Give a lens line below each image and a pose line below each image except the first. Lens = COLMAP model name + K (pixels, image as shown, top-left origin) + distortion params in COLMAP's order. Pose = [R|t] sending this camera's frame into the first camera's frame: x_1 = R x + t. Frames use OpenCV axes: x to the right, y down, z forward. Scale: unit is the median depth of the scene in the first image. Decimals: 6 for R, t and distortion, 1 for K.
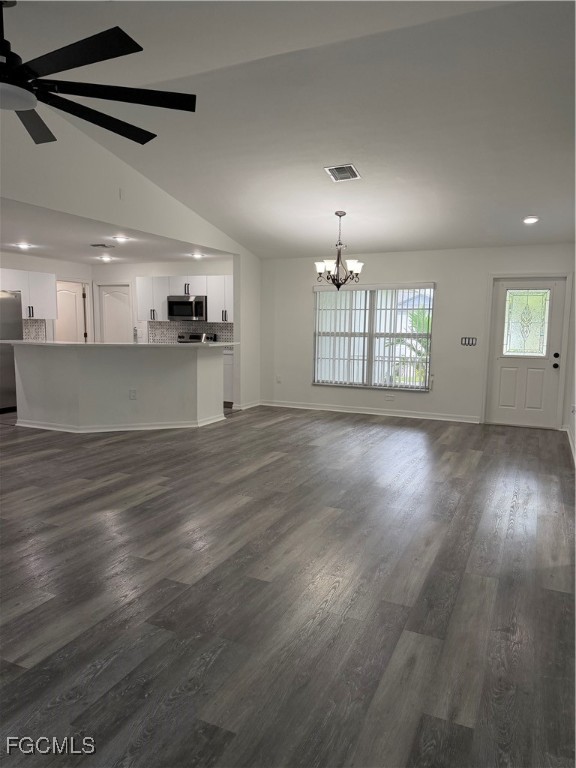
lens RADIAL K [[534.7, 0, 284.5], [0, 534.7, 382.3], [0, 0, 1]] dist [0.182048, -0.328496]
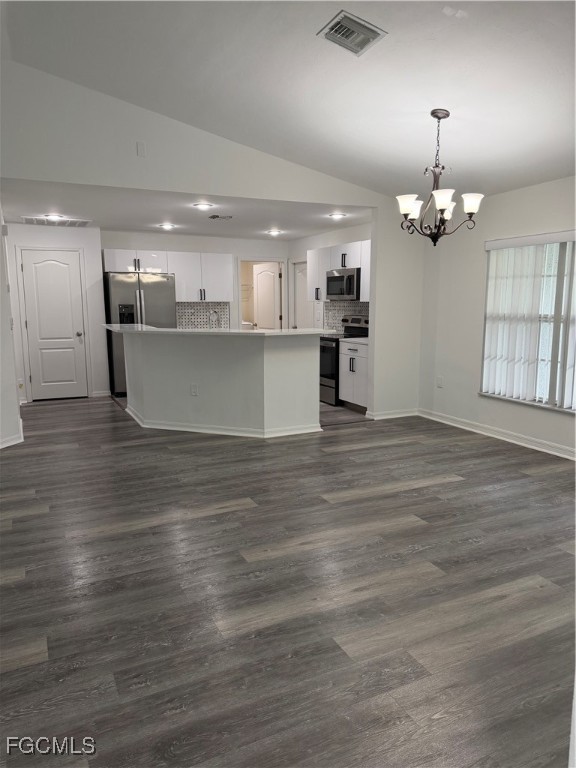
lens RADIAL K [[534.7, 0, 284.5], [0, 534.7, 382.3], [0, 0, 1]] dist [0.182048, -0.328496]
pose [[0.775737, 0.080829, -0.625859, 0.295578], [-0.054965, 0.996648, 0.060589, -0.040164], [0.628658, -0.012601, 0.777580, 0.353056]]
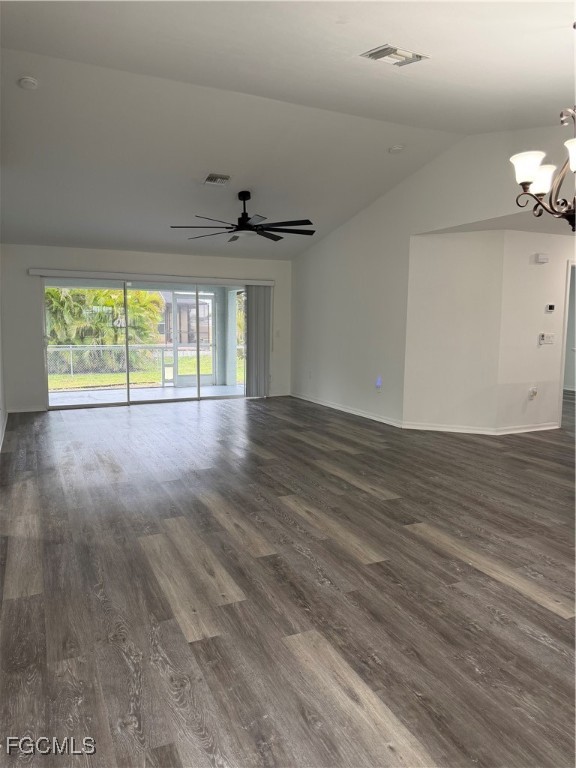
lens RADIAL K [[540.8, 0, 282.2], [0, 540.8, 381.0], [0, 0, 1]] dist [0.020975, -0.036801]
pose [[-0.644695, 0.065903, -0.761594, 0.434780], [-0.103183, 0.979657, 0.172118, -0.091470], [0.757444, 0.189547, -0.624781, 0.907580]]
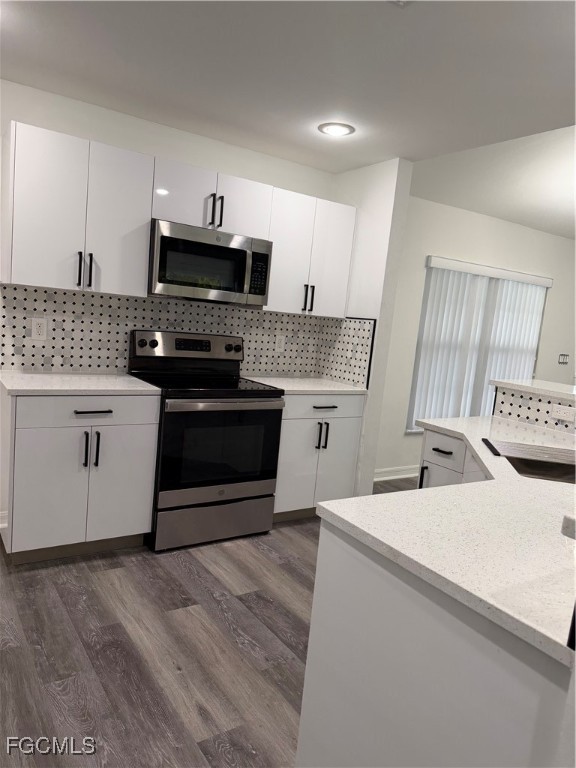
lens RADIAL K [[540.8, 0, 282.2], [0, 540.8, 381.0], [0, 0, 1]] dist [0.020975, -0.036801]
pose [[0.517117, -0.066856, 0.853300, -0.514079], [0.005274, 0.997175, 0.074932, -0.098421], [-0.855899, -0.034248, 0.516008, 0.859819]]
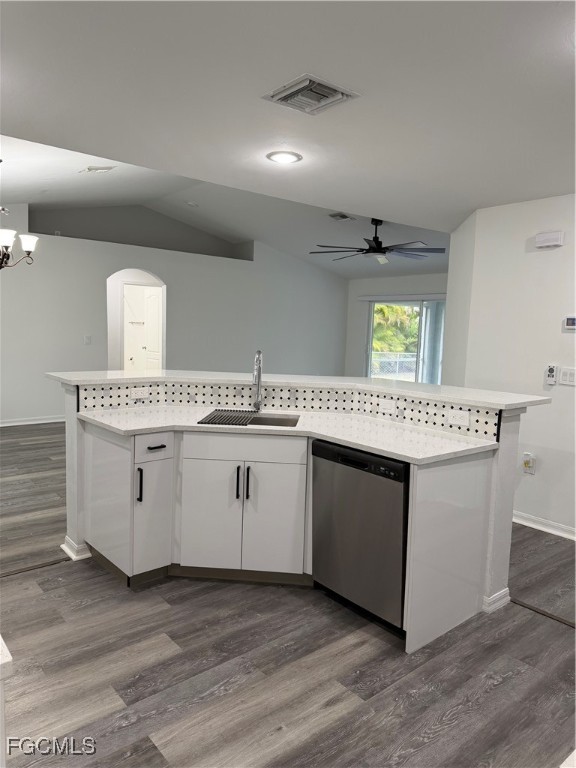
lens RADIAL K [[540.8, 0, 282.2], [0, 540.8, 381.0], [0, 0, 1]] dist [0.020975, -0.036801]
pose [[-0.899617, -0.083839, 0.428556, -0.427591], [0.009516, 0.977400, 0.211186, -0.150898], [-0.436576, 0.194064, -0.878488, 1.203366]]
